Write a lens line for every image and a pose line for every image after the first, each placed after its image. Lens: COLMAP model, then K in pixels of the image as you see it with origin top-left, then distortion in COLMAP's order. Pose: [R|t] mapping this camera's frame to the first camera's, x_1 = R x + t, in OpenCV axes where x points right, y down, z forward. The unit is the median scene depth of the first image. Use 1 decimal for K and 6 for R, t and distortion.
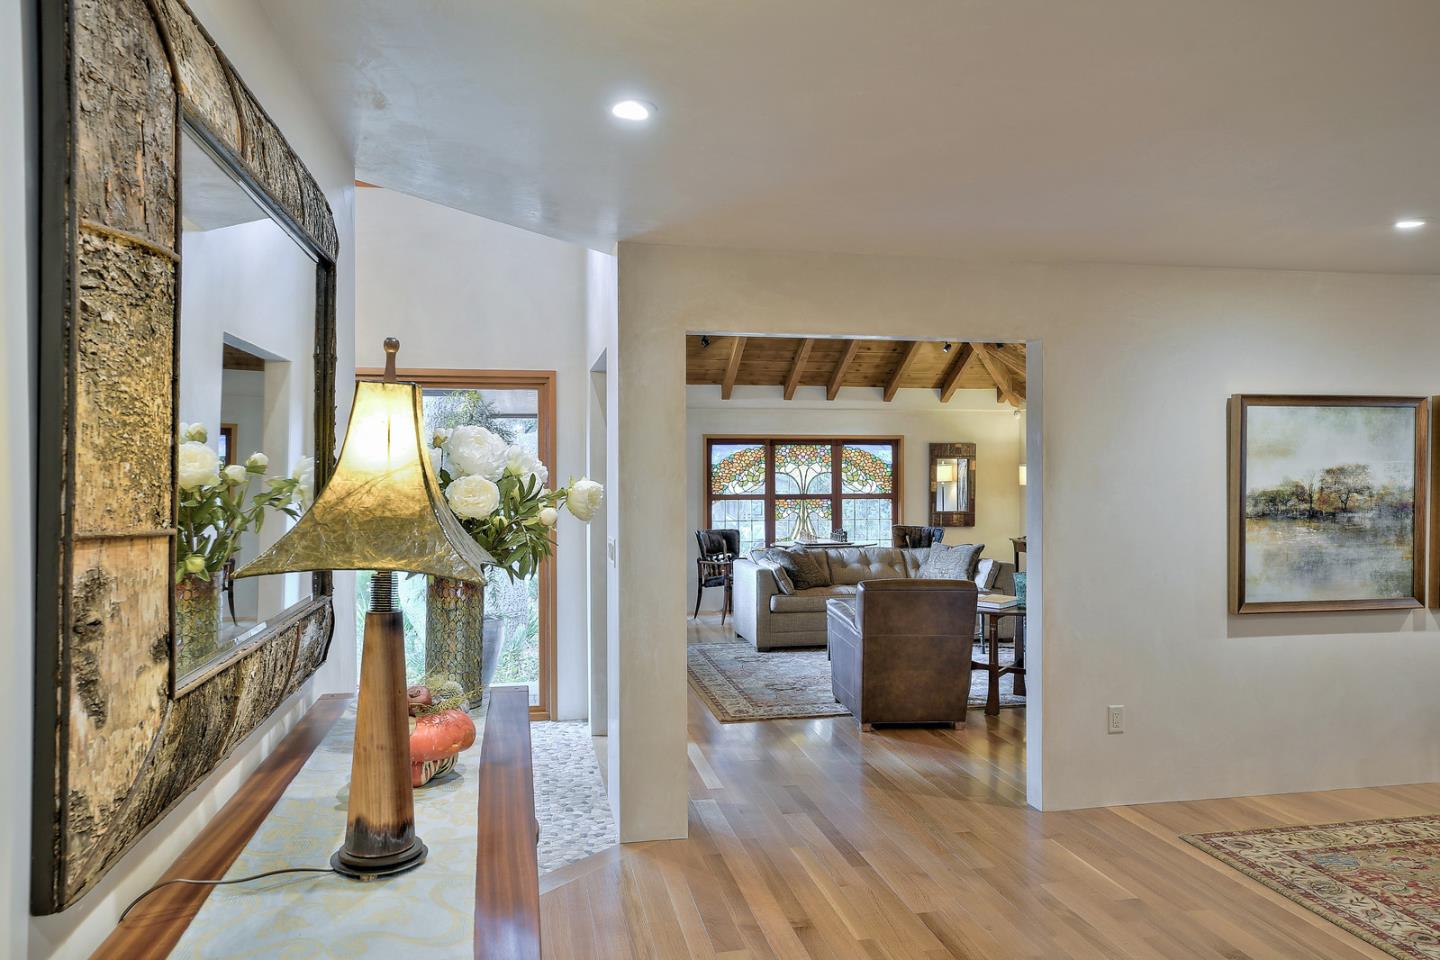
lens RADIAL K [[992.8, 0, 720.0], [0, 992.8, 480.0], [0, 0, 1]] dist [-0.002202, 0.000148]
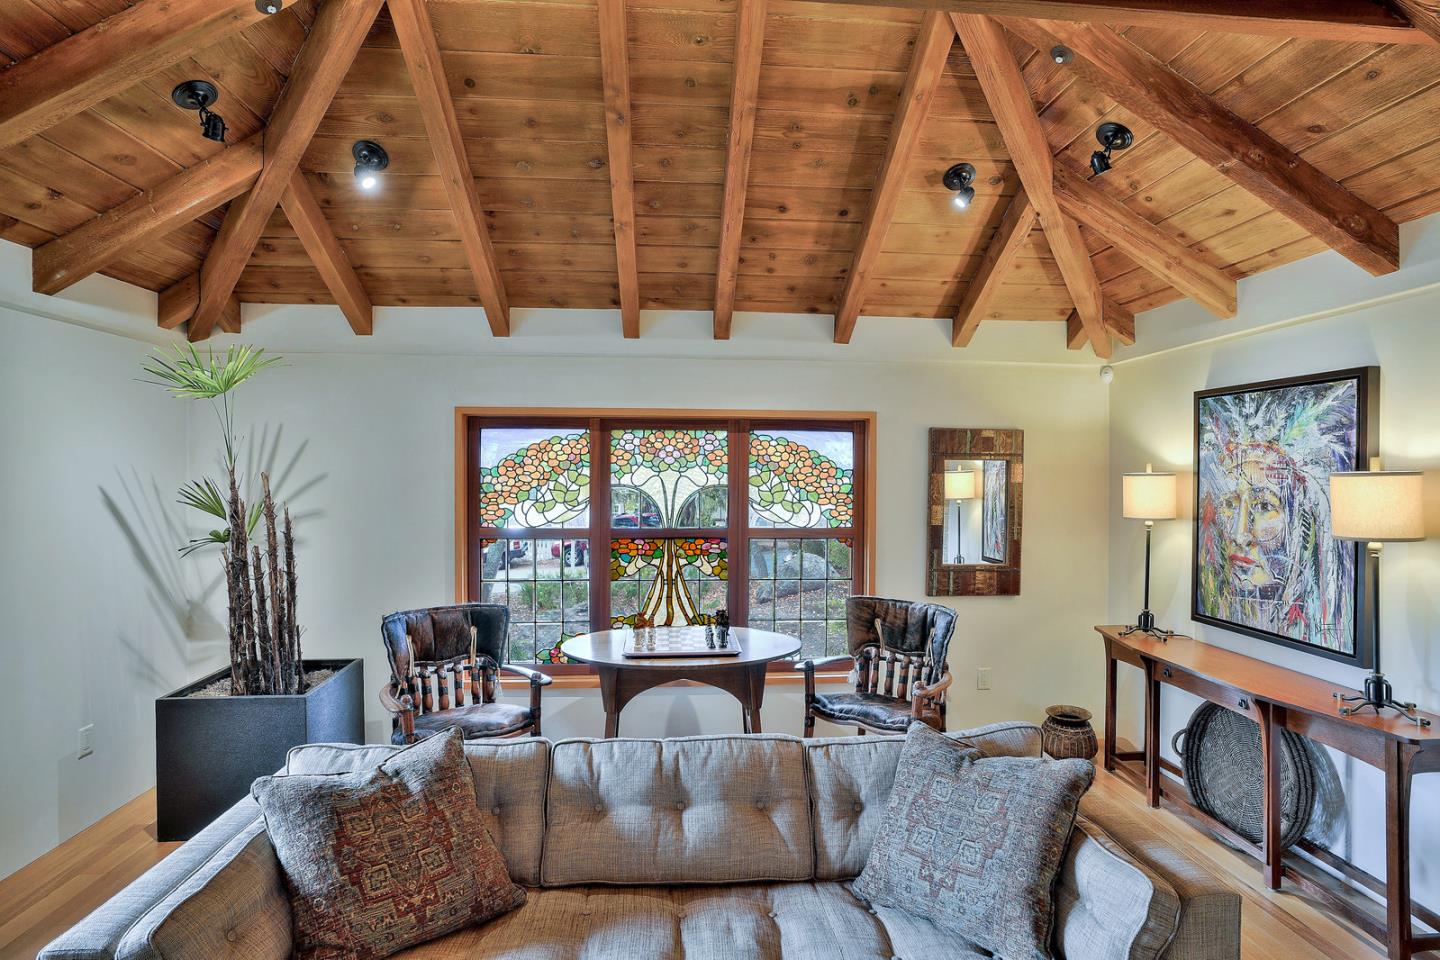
lens RADIAL K [[673.9, 0, 737.6], [0, 673.9, 477.7], [0, 0, 1]] dist [-0.046927, 0.000410]
pose [[0.994113, 0.007650, -0.108075, 0.154788], [-0.008202, 0.999955, -0.004669, -0.010022], [0.108035, 0.005528, 0.994132, 0.666294]]
